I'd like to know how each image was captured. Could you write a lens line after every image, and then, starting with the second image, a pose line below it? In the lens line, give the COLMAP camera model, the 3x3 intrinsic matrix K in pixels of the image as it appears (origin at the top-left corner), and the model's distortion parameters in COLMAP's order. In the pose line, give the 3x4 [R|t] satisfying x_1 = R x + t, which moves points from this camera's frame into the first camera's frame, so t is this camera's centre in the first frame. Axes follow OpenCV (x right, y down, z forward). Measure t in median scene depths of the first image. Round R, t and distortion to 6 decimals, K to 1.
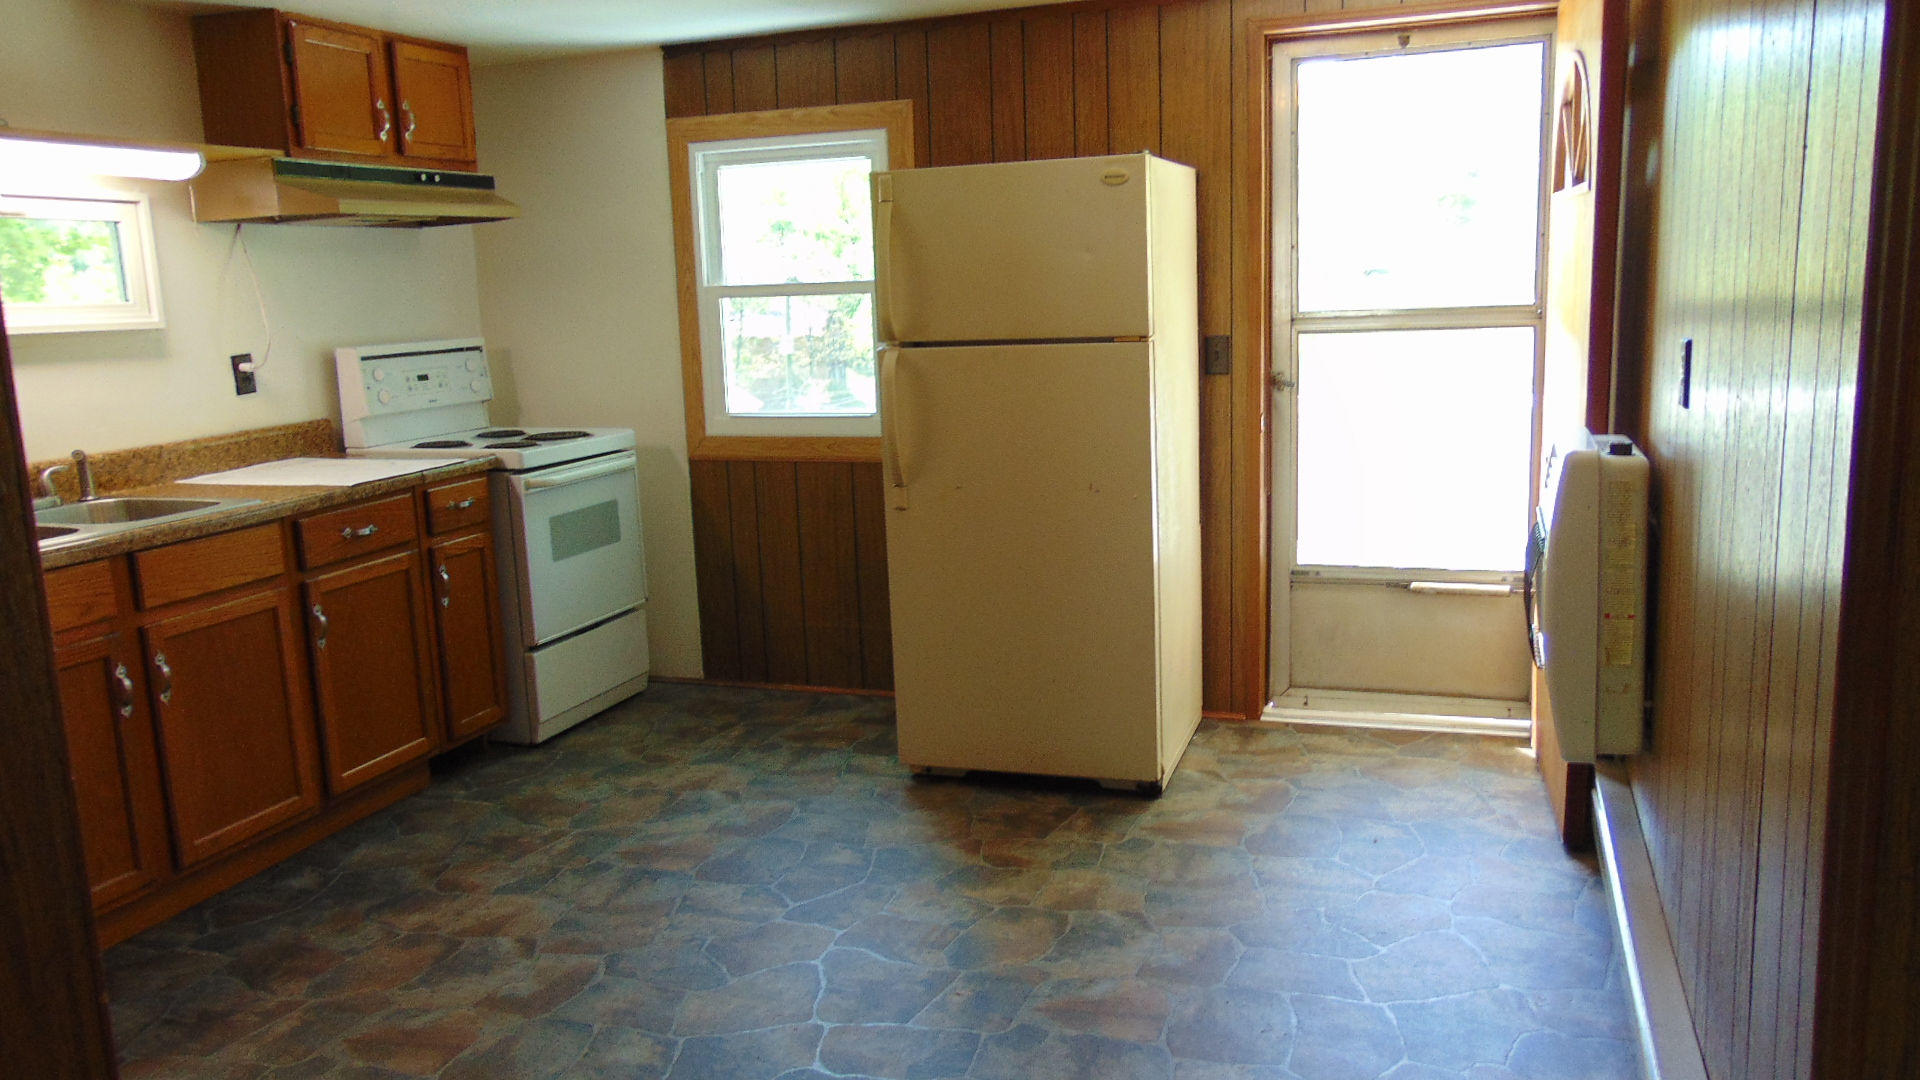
lens RADIAL K [[1442.3, 0, 966.2], [0, 1442.3, 541.7], [0, 0, 1]] dist [-0.031019, 0.042896]
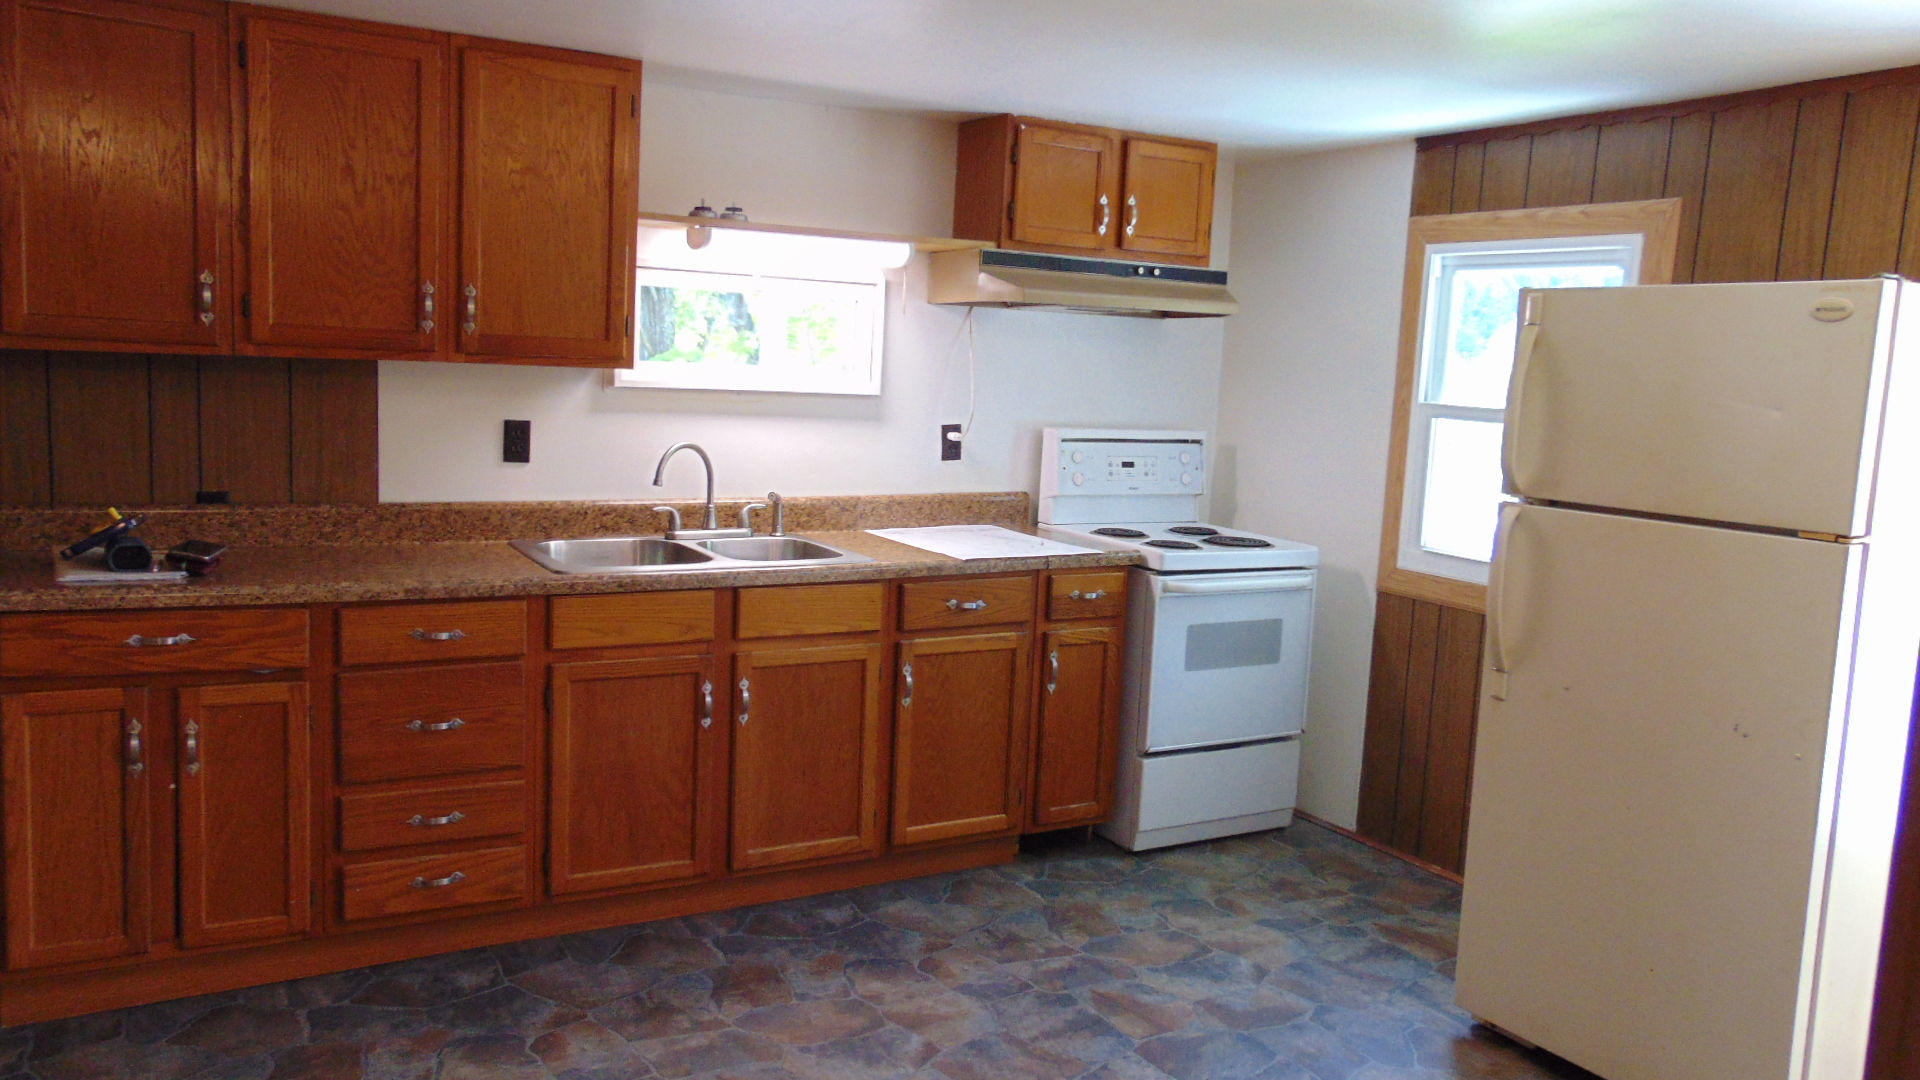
lens RADIAL K [[1442.3, 0, 958.7], [0, 1442.3, 543.3], [0, 0, 1]] dist [-0.031019, 0.042896]
pose [[0.757210, 0.154844, -0.634552, 0.207879], [-0.189096, 0.981860, 0.013946, -0.057767], [0.625201, 0.109432, 0.772754, 0.164184]]
